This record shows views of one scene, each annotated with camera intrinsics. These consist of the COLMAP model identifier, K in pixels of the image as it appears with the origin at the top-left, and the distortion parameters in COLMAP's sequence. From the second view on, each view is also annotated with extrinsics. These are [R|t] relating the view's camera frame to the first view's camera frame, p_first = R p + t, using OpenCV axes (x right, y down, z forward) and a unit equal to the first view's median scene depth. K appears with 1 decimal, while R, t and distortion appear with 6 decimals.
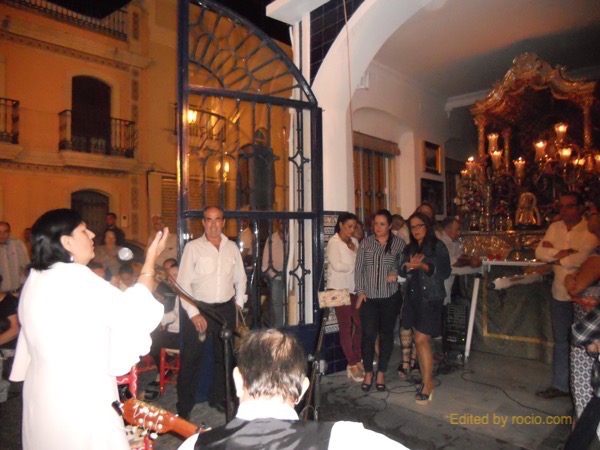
lens RADIAL K [[452.4, 0, 282.0], [0, 452.4, 238.5], [0, 0, 1]] dist [-0.048334, 0.002708]
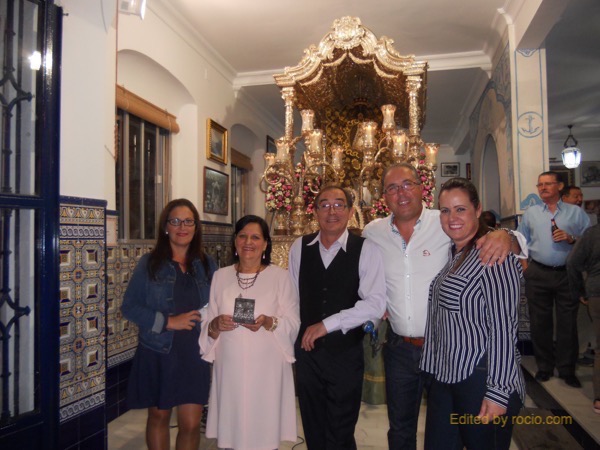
lens RADIAL K [[462.6, 0, 298.7], [0, 462.6, 233.1], [0, 0, 1]] dist [-0.054865, 0.001204]
pose [[0.846662, 0.016637, 0.531871, 0.039228], [-0.000024, 0.999512, -0.031227, 0.002213], [-0.532132, 0.026426, 0.846249, 0.335851]]
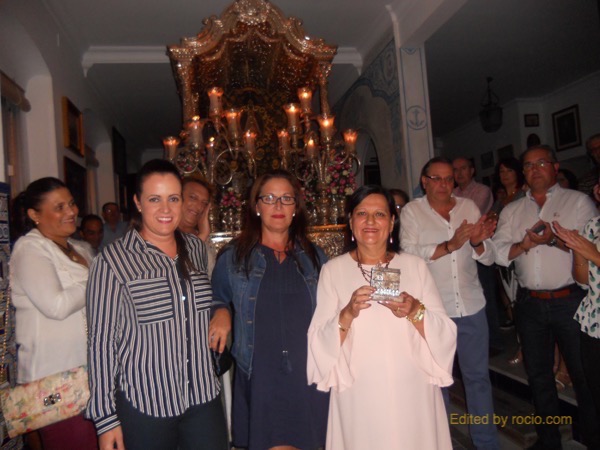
lens RADIAL K [[452.4, 0, 282.0], [0, 452.4, 238.5], [0, 0, 1]] dist [-0.048334, 0.002708]
pose [[0.552927, -0.026341, 0.832813, -0.047046], [0.067549, 0.997627, -0.013294, 0.007617], [-0.830487, 0.063607, 0.553394, 0.551655]]
